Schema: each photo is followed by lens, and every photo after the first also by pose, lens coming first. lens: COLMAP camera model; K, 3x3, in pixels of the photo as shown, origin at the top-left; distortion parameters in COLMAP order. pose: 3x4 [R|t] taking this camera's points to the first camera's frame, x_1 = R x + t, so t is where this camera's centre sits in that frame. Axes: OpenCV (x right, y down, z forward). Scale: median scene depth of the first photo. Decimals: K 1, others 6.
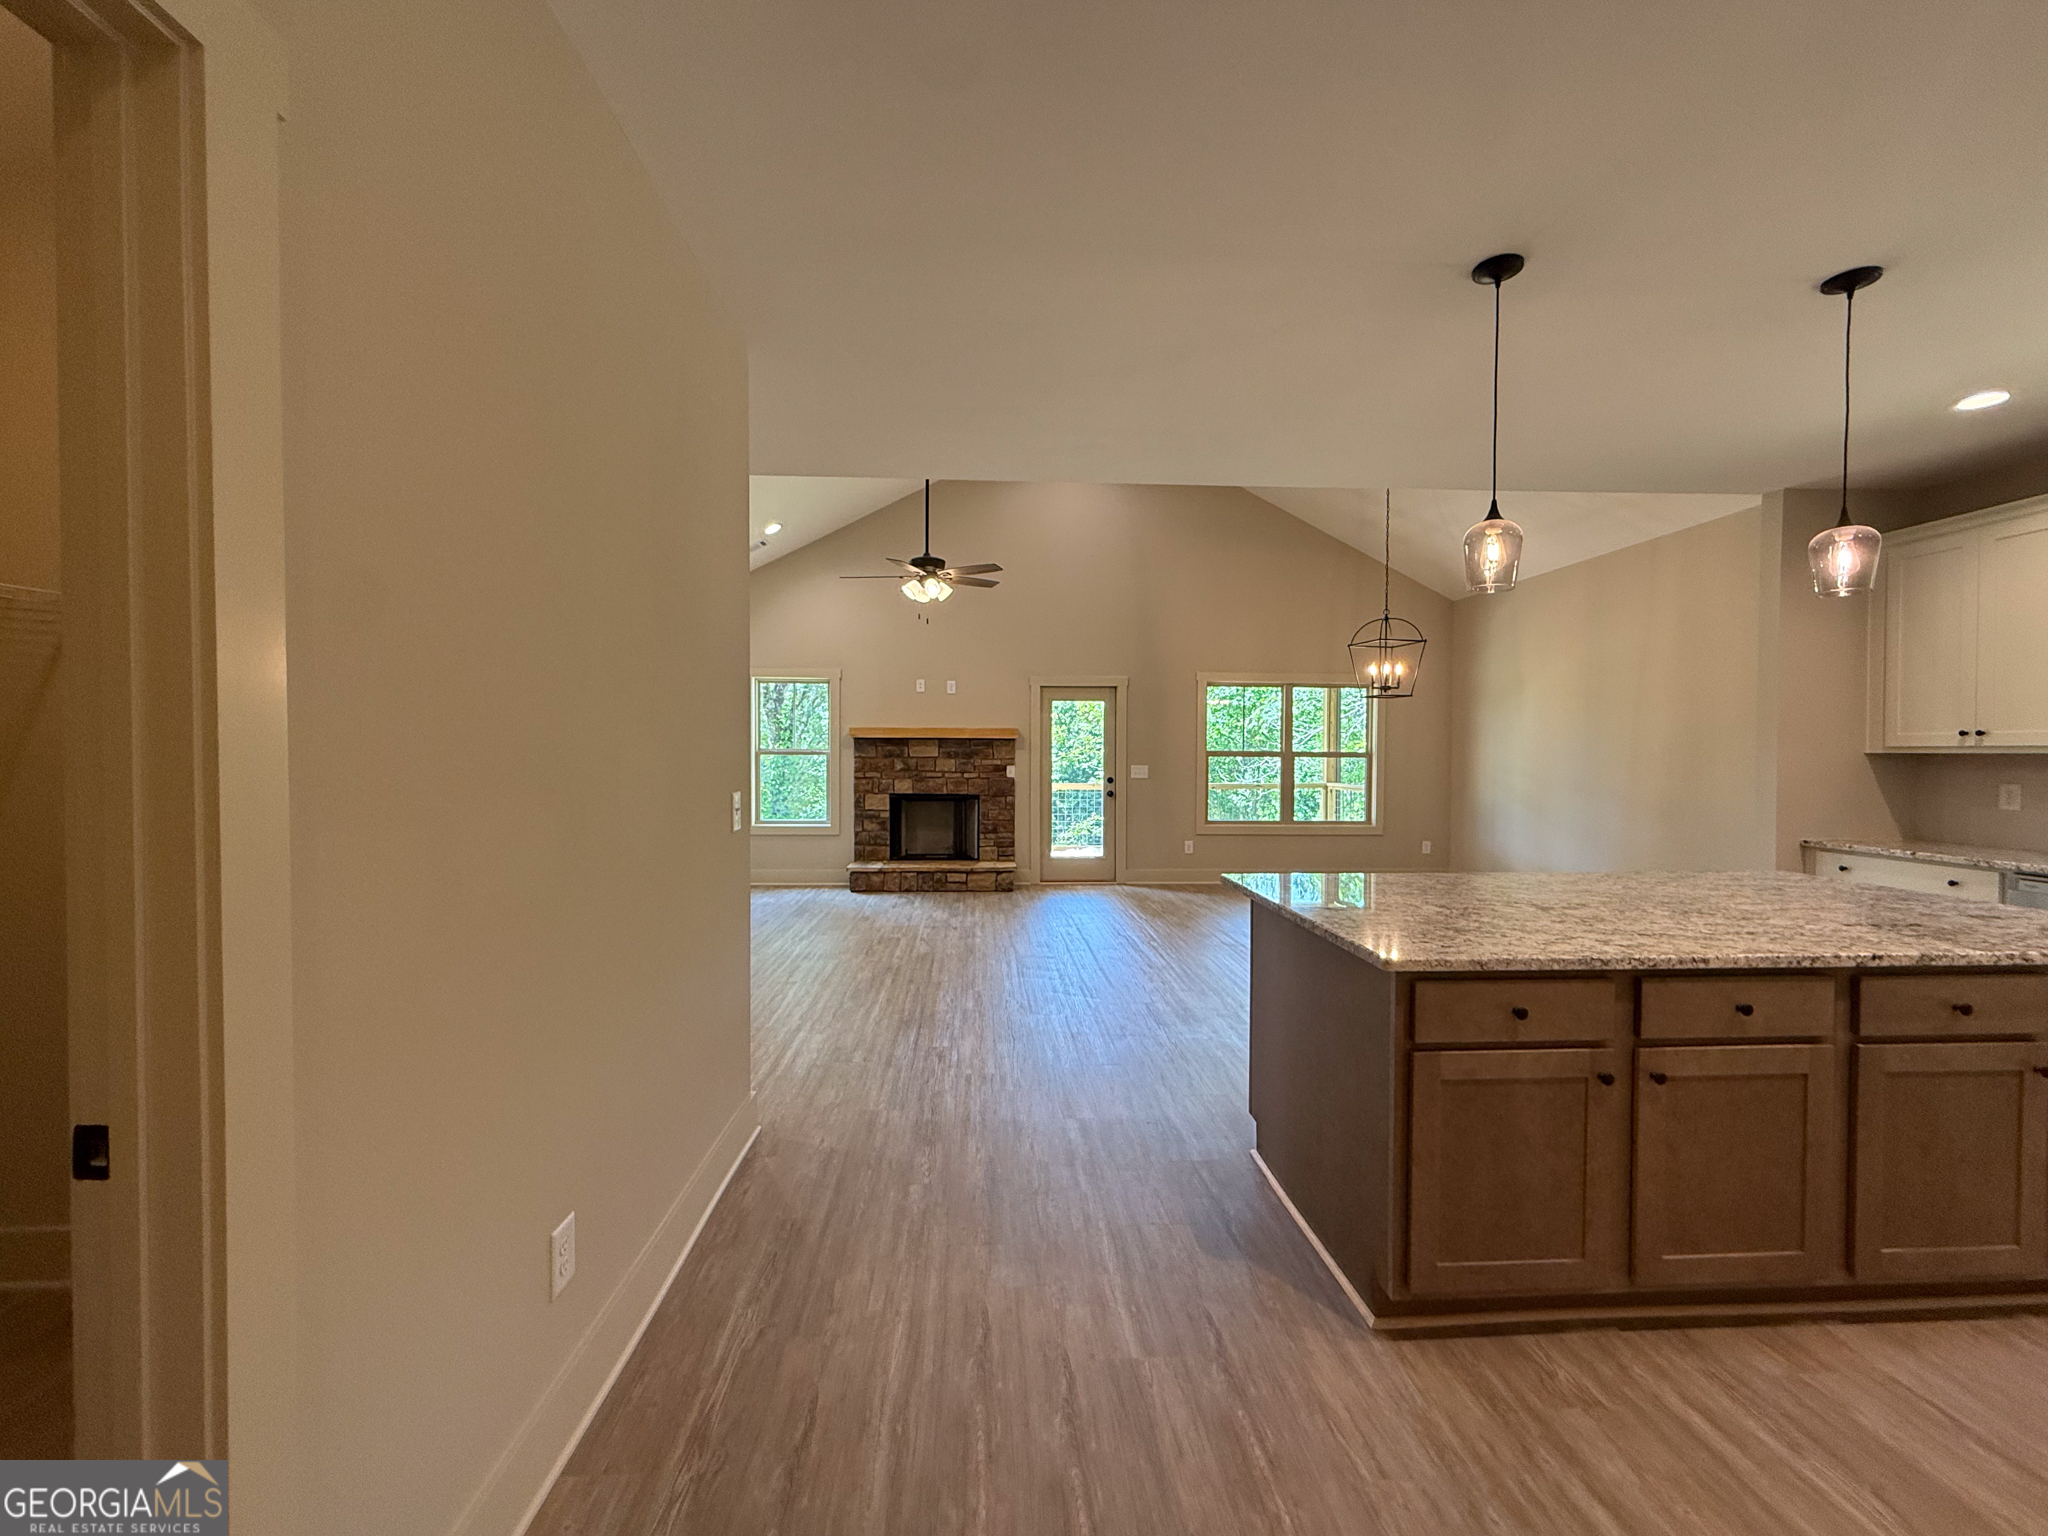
lens RADIAL K [[828.8, 0, 1016.5], [0, 828.8, 766.4], [0, 0, 1]] dist [-0.000467, 0.000081]
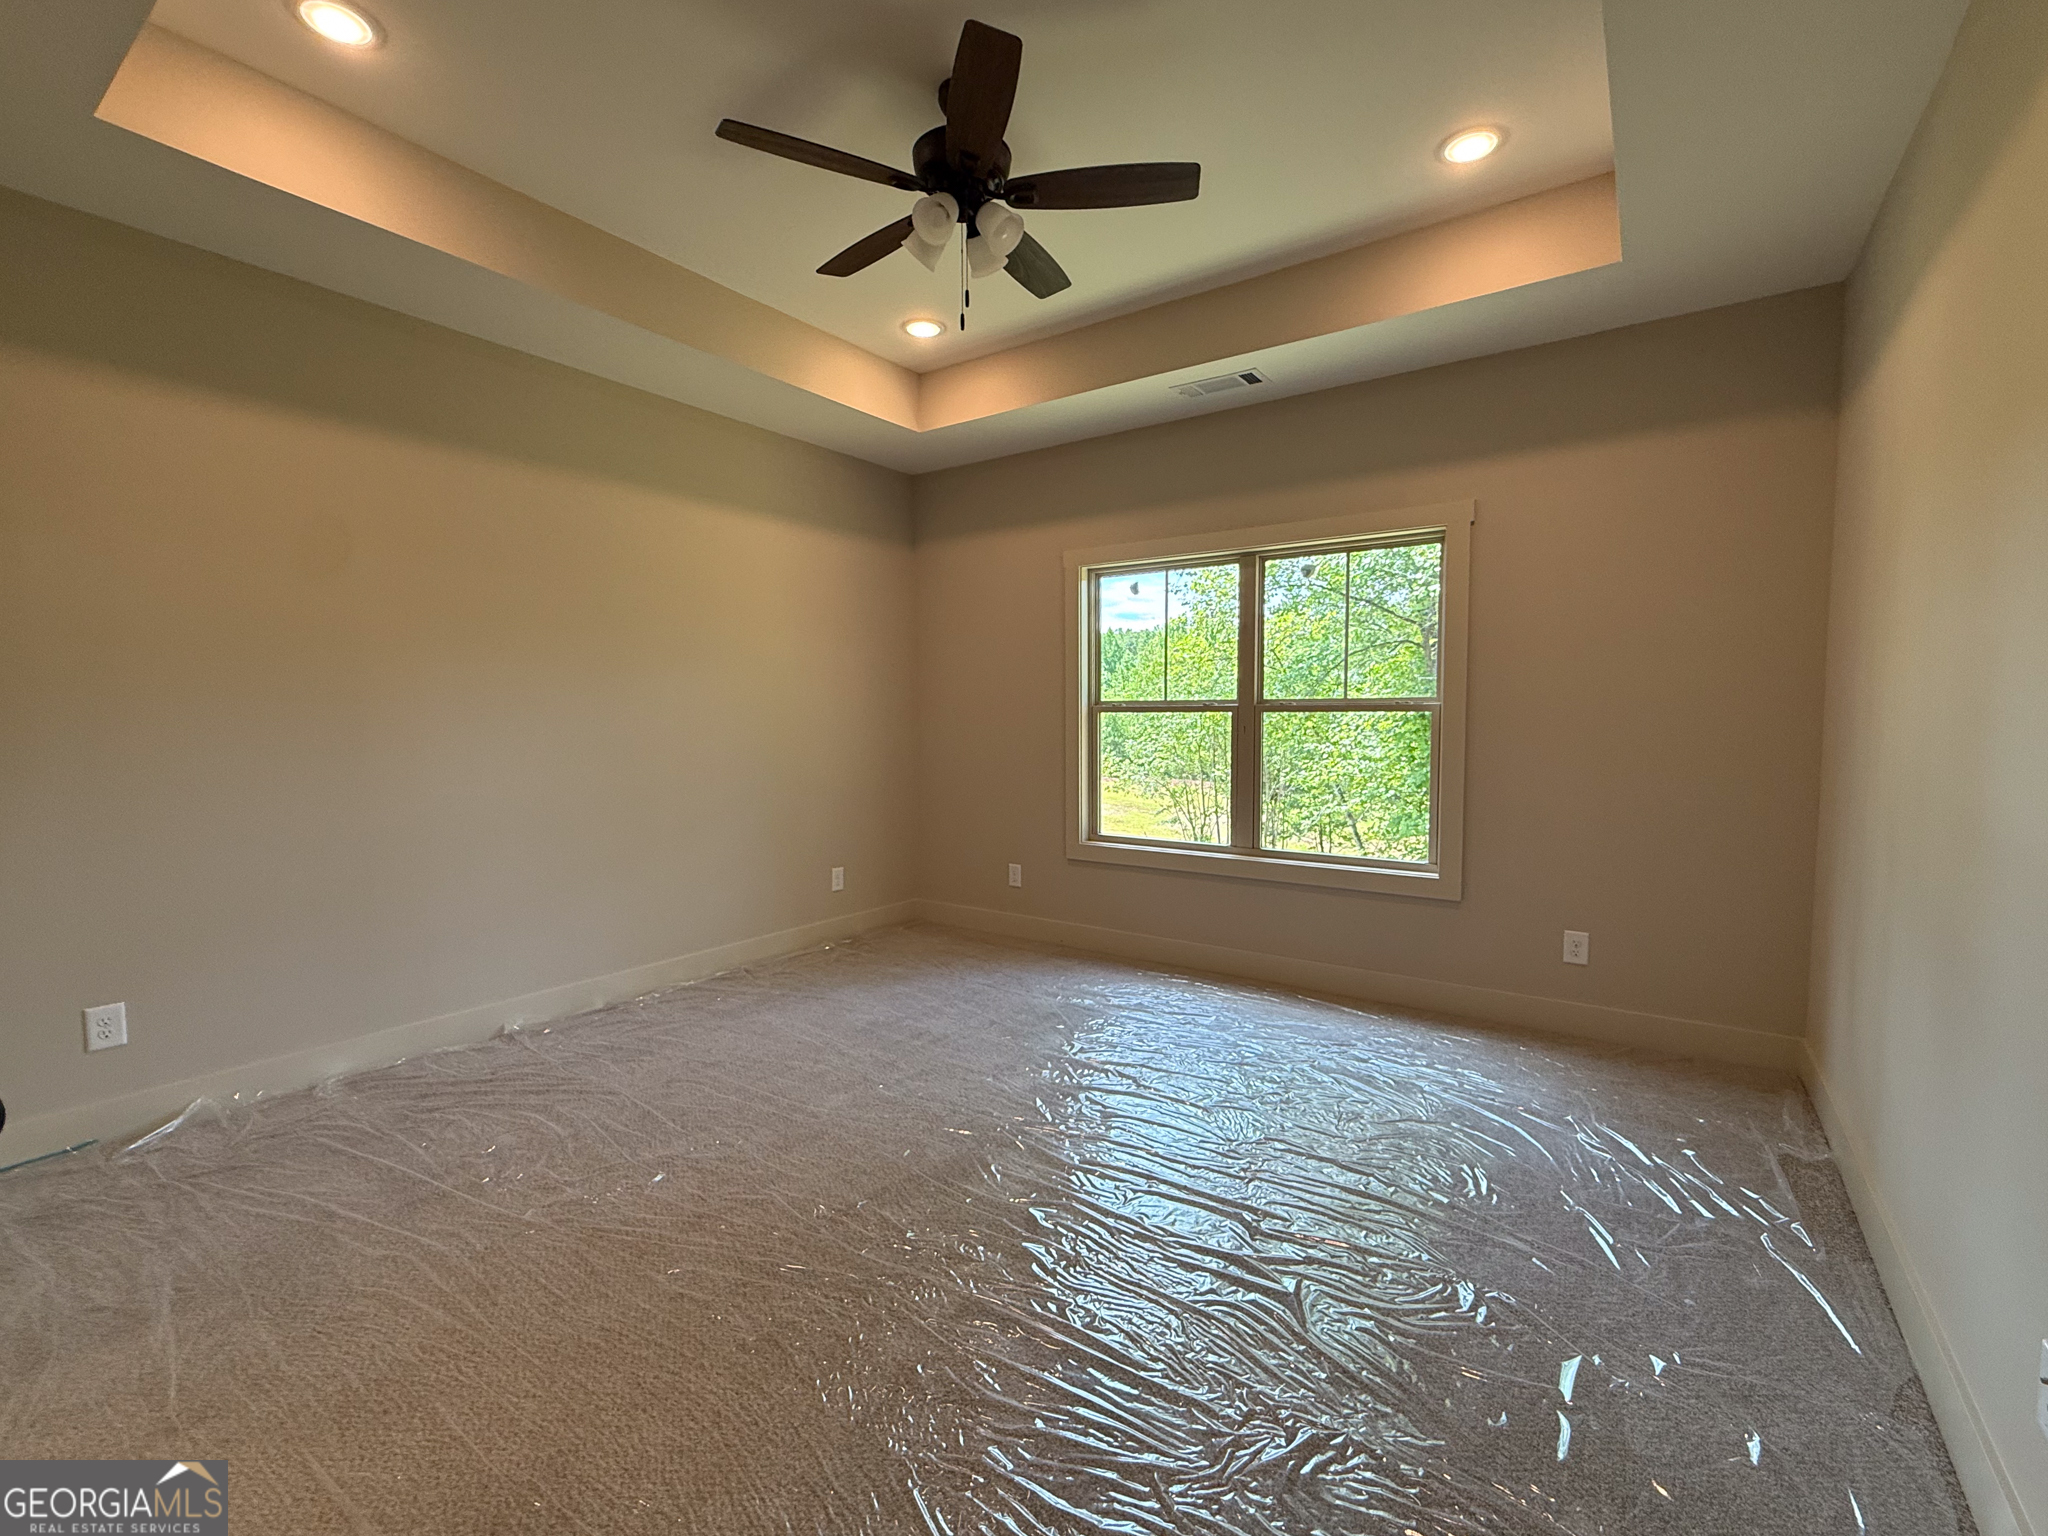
lens RADIAL K [[828.8, 0, 1016.5], [0, 828.8, 766.4], [0, 0, 1]] dist [-0.000467, 0.000081]
pose [[0.805815, 0.026402, -0.591579, 0.518058], [0.006283, 0.998568, 0.053124, -0.006816], [0.592135, -0.046525, 0.804495, 0.565752]]
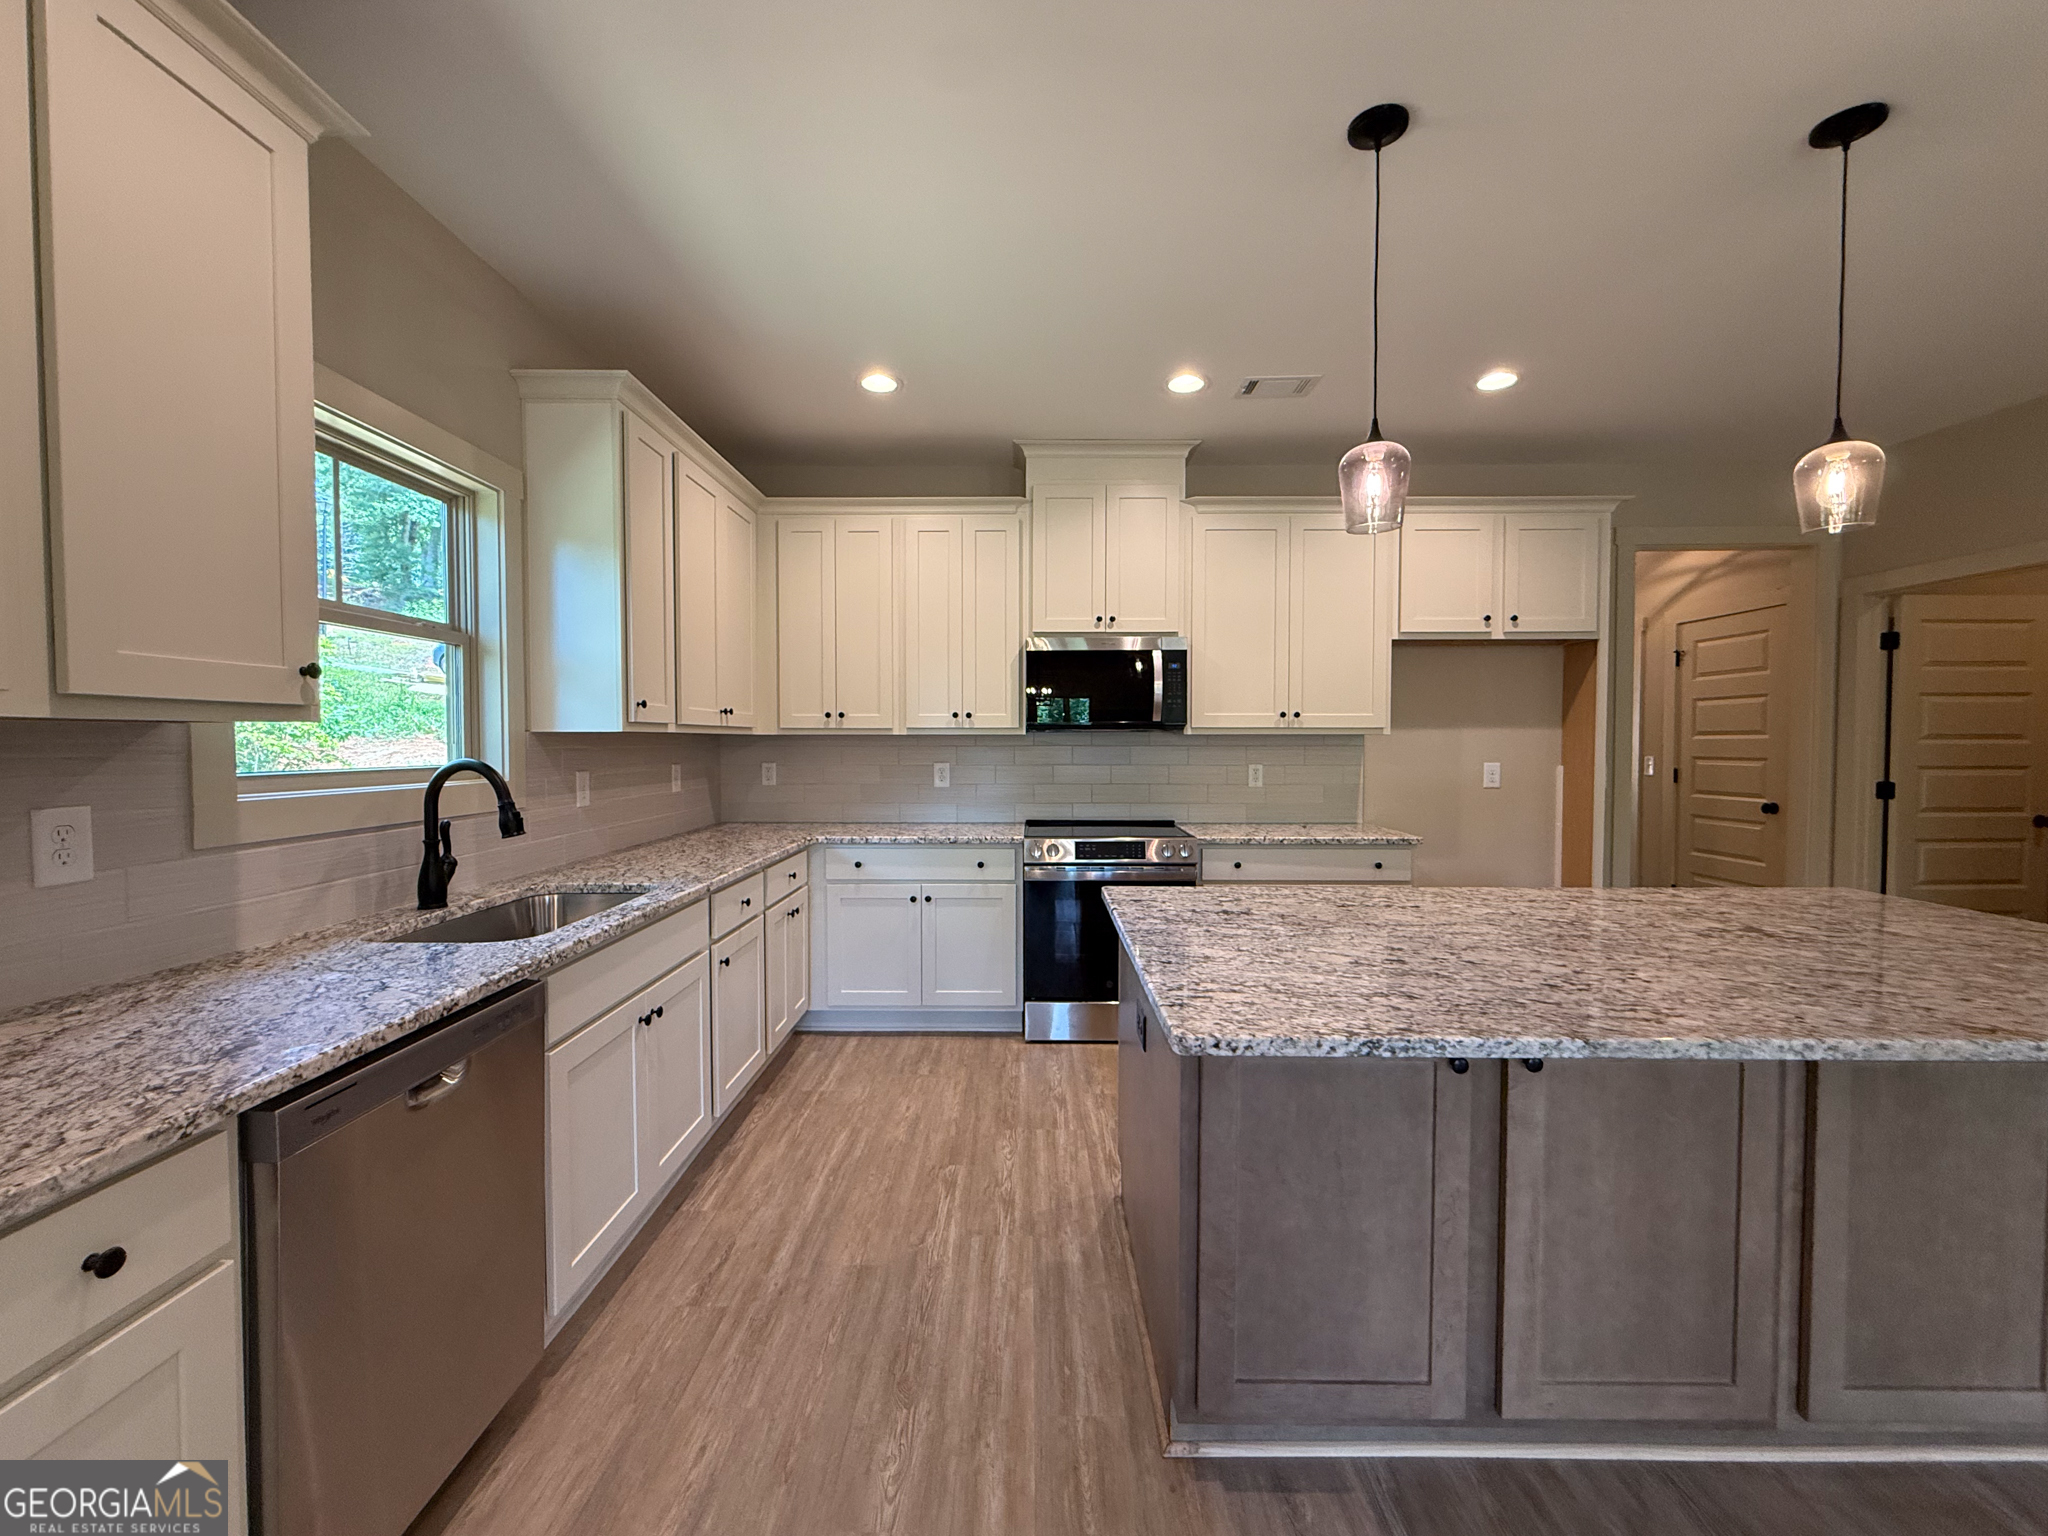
lens RADIAL K [[835.1, 0, 1018.6], [0, 835.1, 767.7], [0, 0, 1]] dist [0.000663, -0.000380]
pose [[-0.998141, -0.006361, 0.060617, 0.374346], [-0.003314, 0.998732, 0.050232, -0.005576], [-0.060860, 0.049937, -0.996896, 0.531326]]
